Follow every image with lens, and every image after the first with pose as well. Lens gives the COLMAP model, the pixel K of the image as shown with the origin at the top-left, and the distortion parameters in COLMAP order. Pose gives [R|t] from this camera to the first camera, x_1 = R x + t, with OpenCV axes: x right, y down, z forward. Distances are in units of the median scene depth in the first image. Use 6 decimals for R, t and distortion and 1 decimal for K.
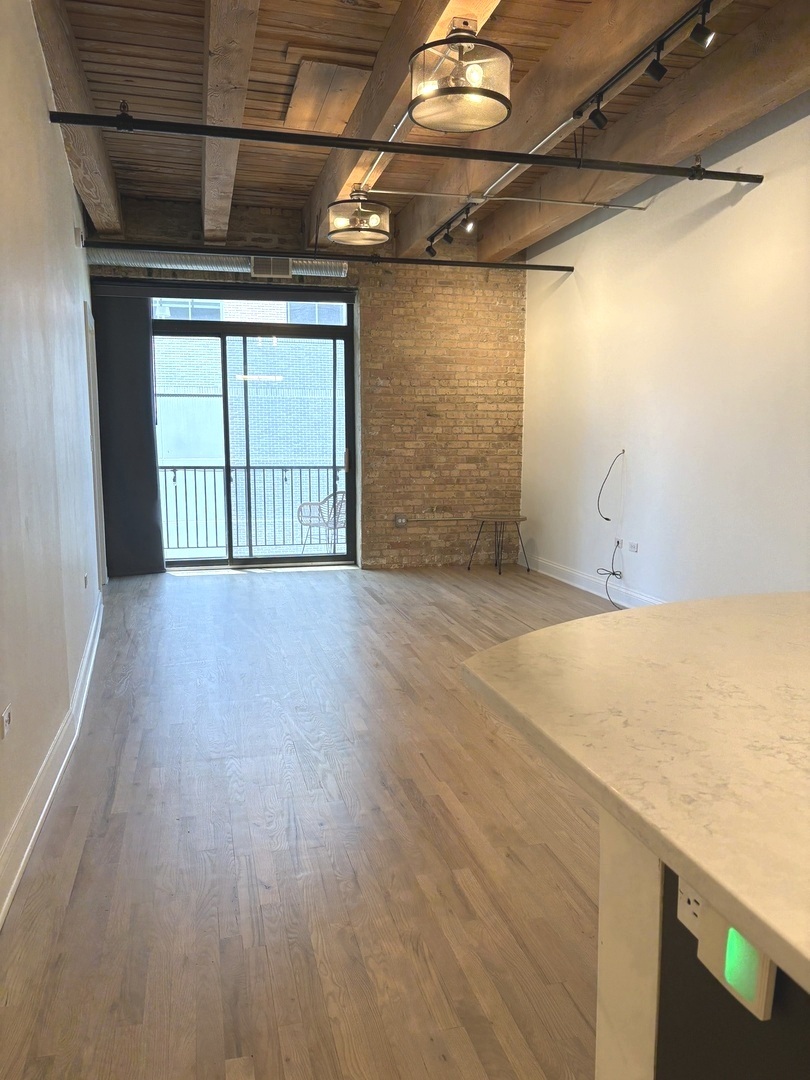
lens RADIAL K [[813.7, 0, 408.7], [0, 813.7, 548.6], [0, 0, 1]] dist [0.024525, -0.008973]
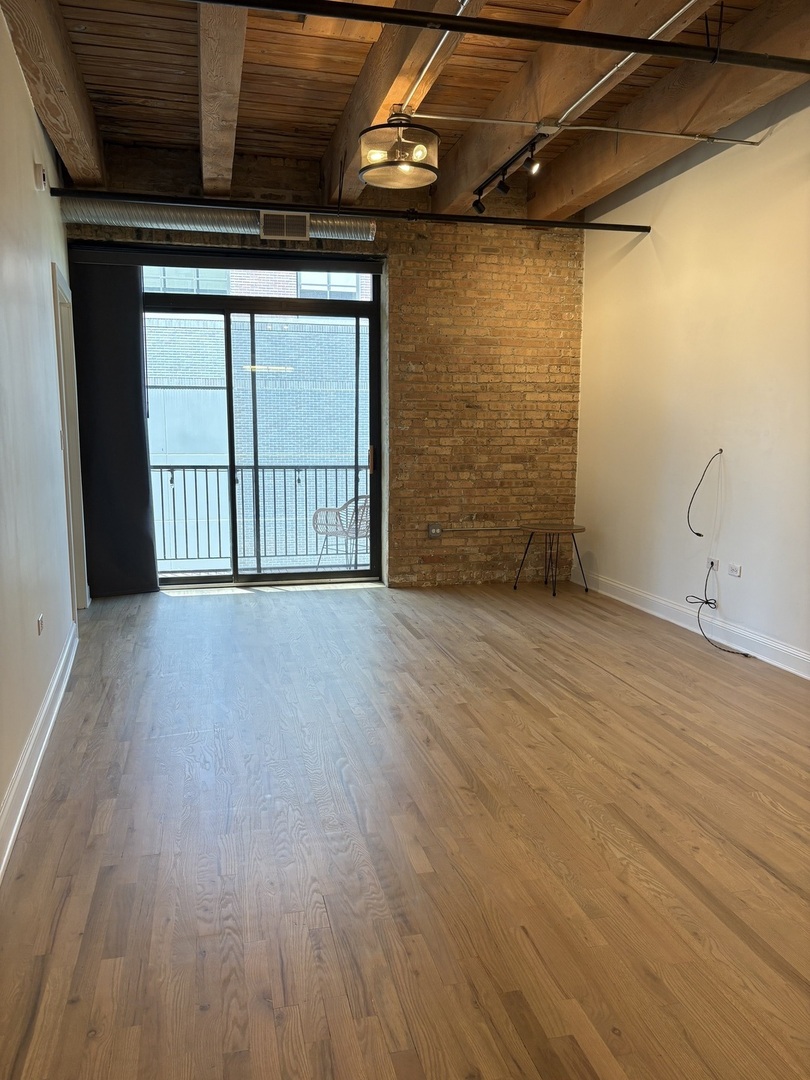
lens RADIAL K [[817.6, 0, 403.1], [0, 817.6, 548.1], [0, 0, 1]] dist [0.033958, -0.038868]
pose [[0.999854, 0.003154, -0.016778, -0.031304], [-0.003060, 0.999979, 0.005658, -0.023078], [0.016796, -0.005606, 0.999843, 0.159234]]
